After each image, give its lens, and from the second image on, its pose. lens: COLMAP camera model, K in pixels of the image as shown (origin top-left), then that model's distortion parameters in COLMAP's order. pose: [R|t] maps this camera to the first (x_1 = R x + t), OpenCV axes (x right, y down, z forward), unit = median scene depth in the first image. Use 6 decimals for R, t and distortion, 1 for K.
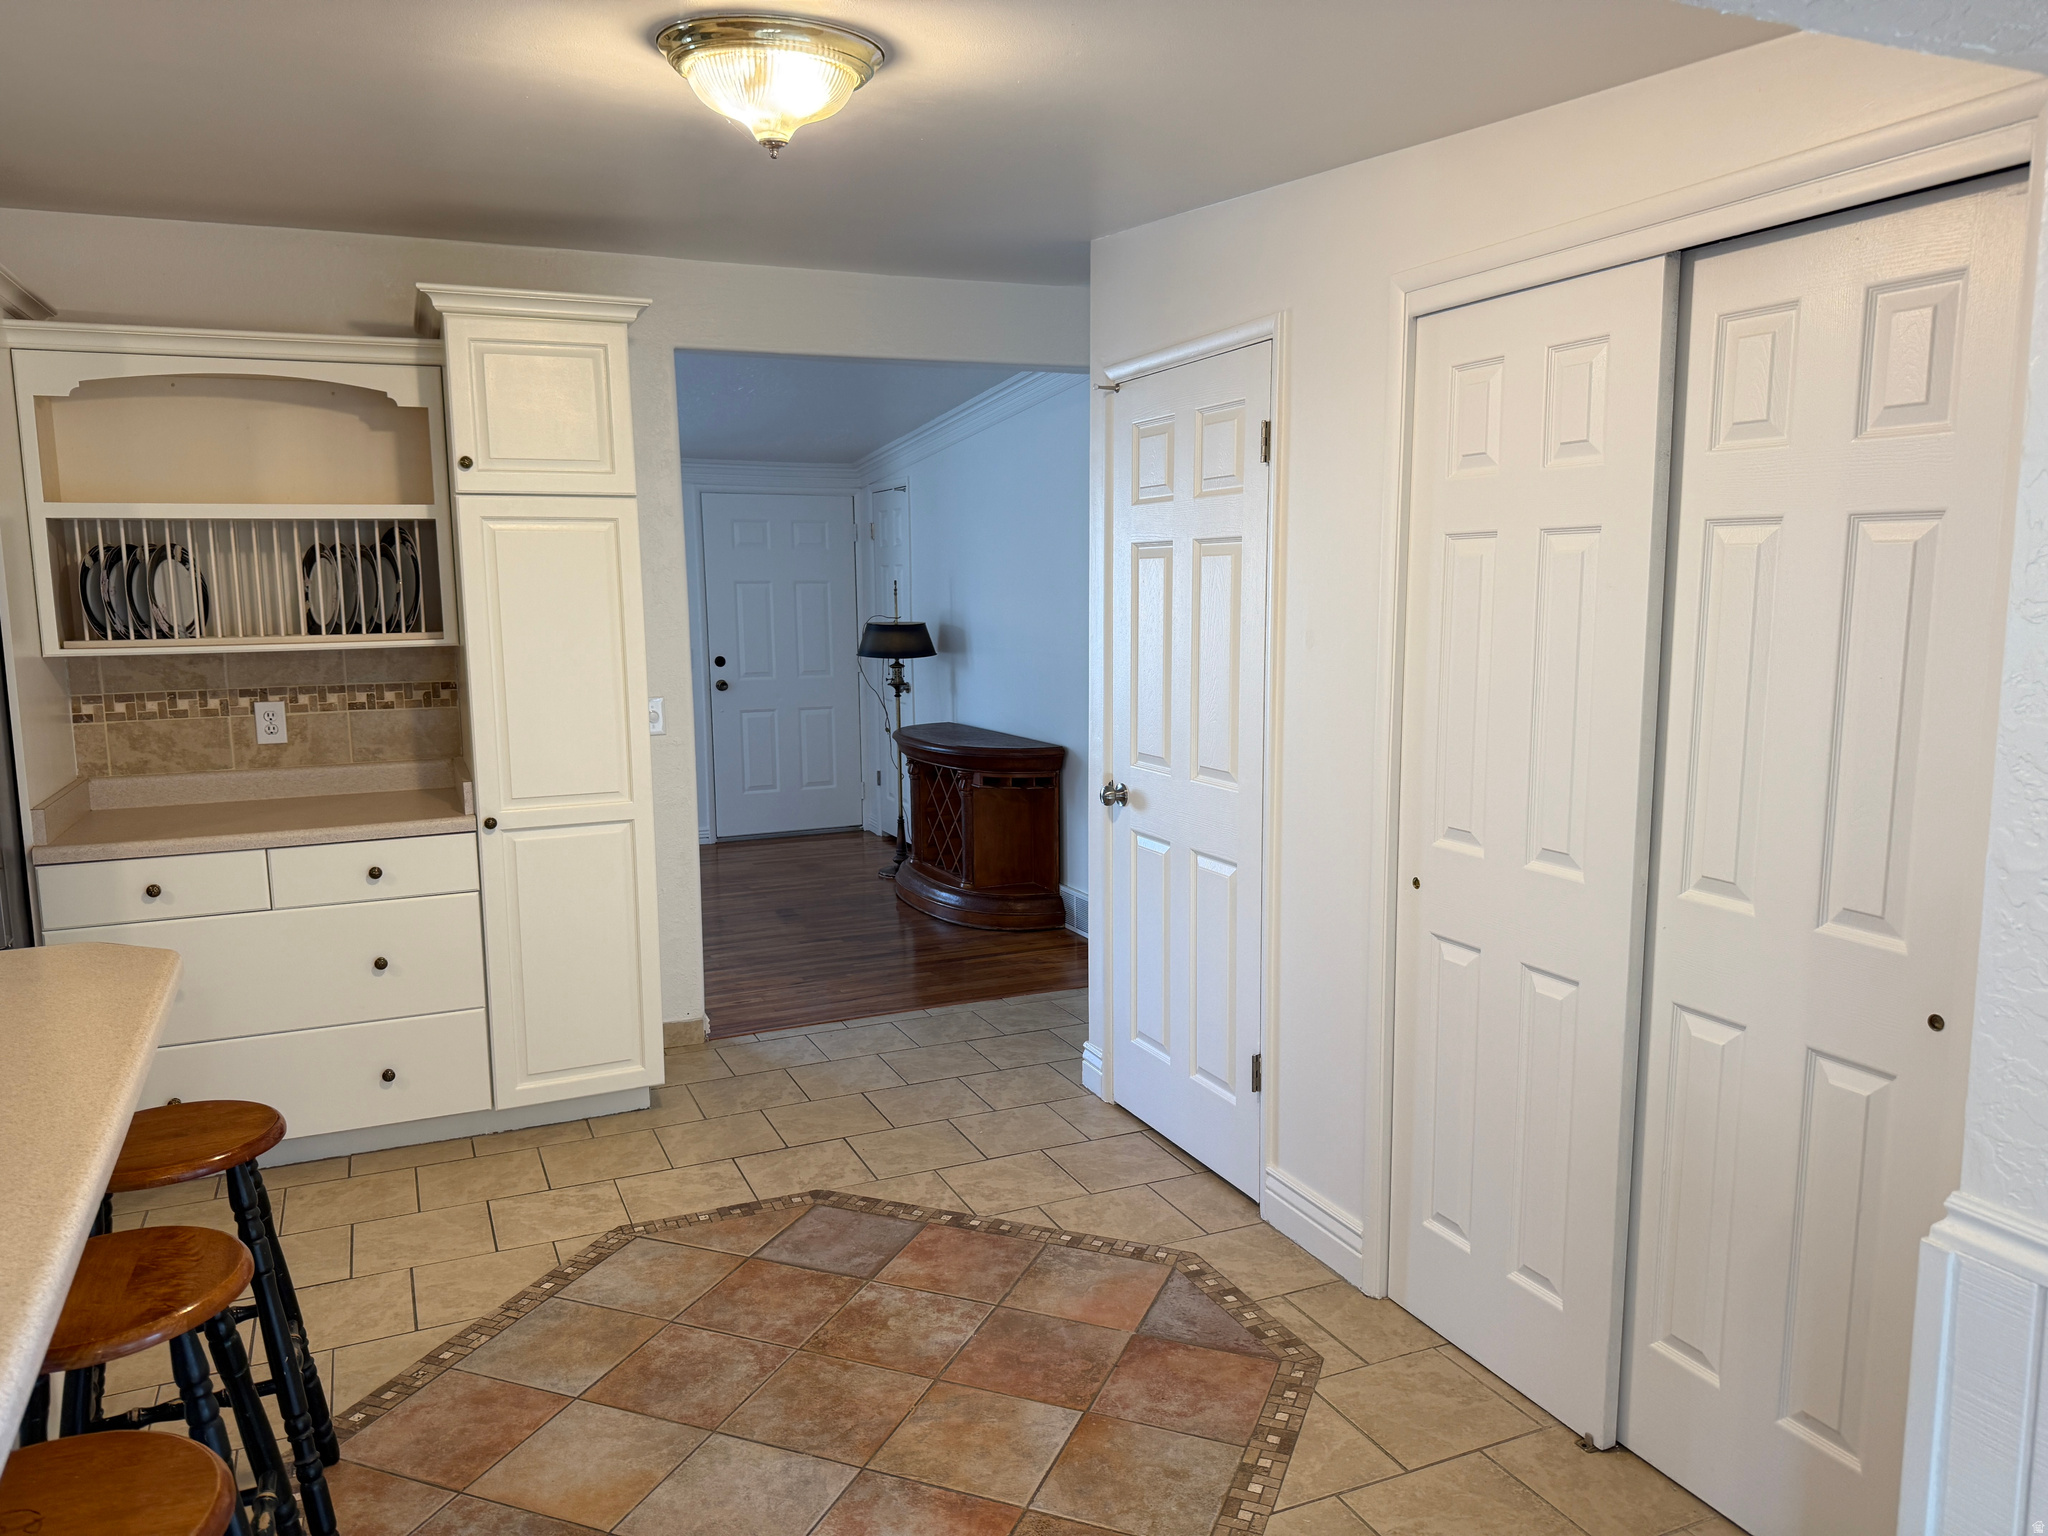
lens RADIAL K [[1436.0, 0, 1013.2], [0, 1436.0, 773.9], [0, 0, 1]] dist [0.000293, -0.002448]
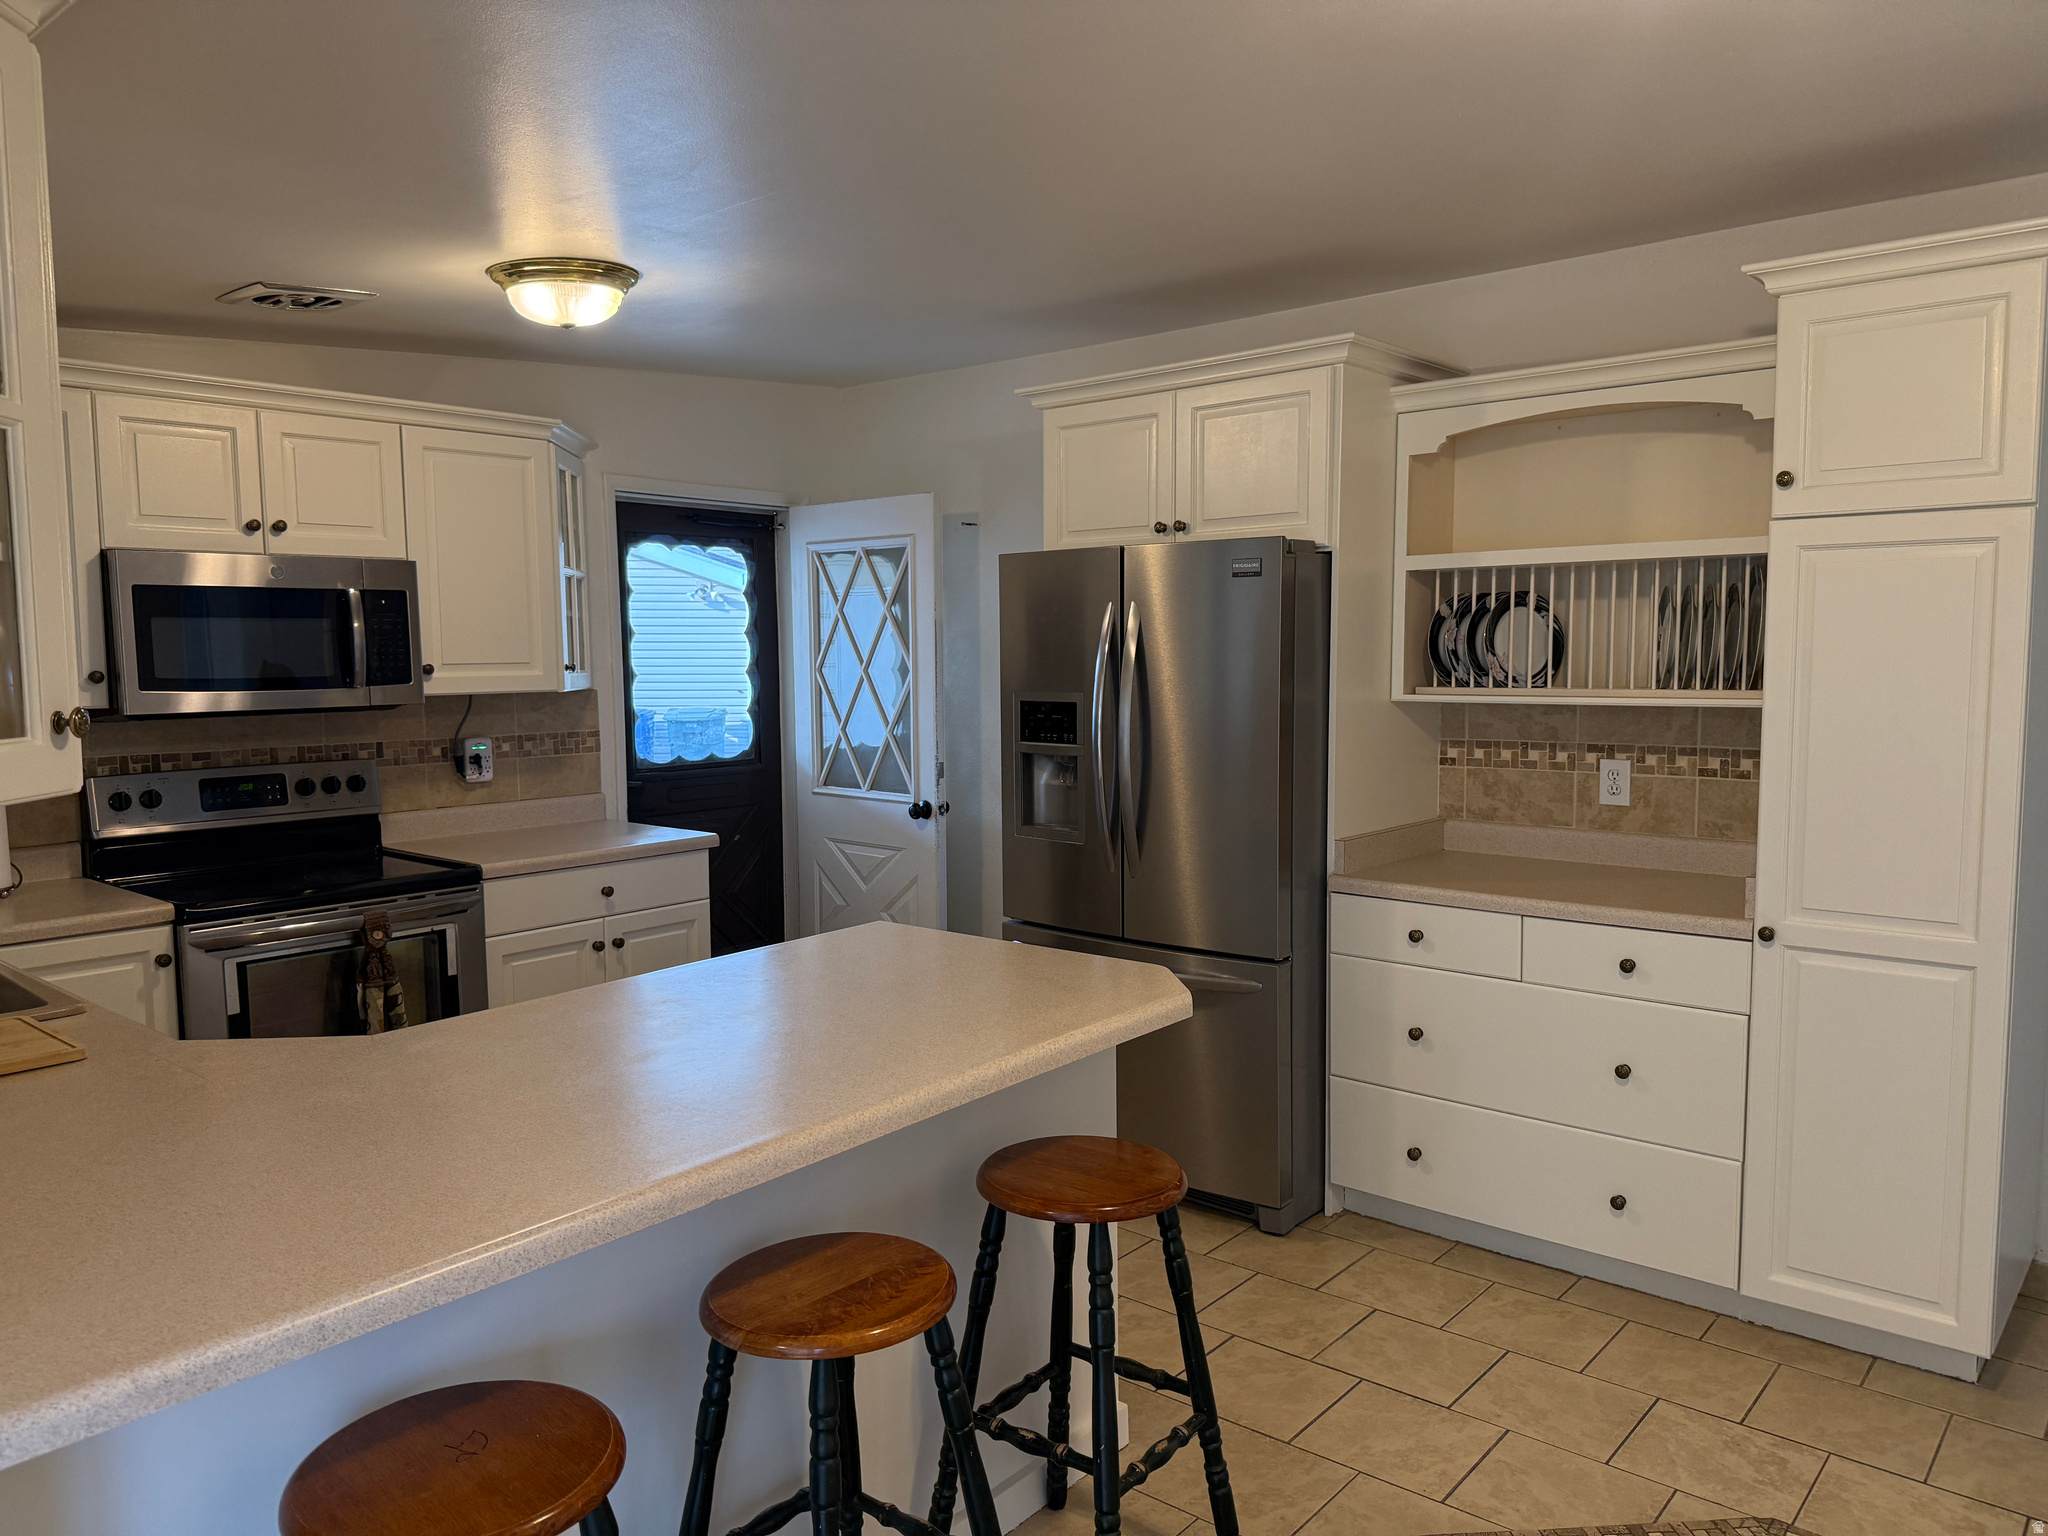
lens RADIAL K [[1436.0, 0, 1013.2], [0, 1436.0, 773.9], [0, 0, 1]] dist [0.000293, -0.002448]
pose [[0.432952, 0.087495, -0.897161, 0.146452], [-0.118271, 0.992188, 0.039687, -0.033154], [0.893624, 0.088926, 0.439918, 0.259594]]
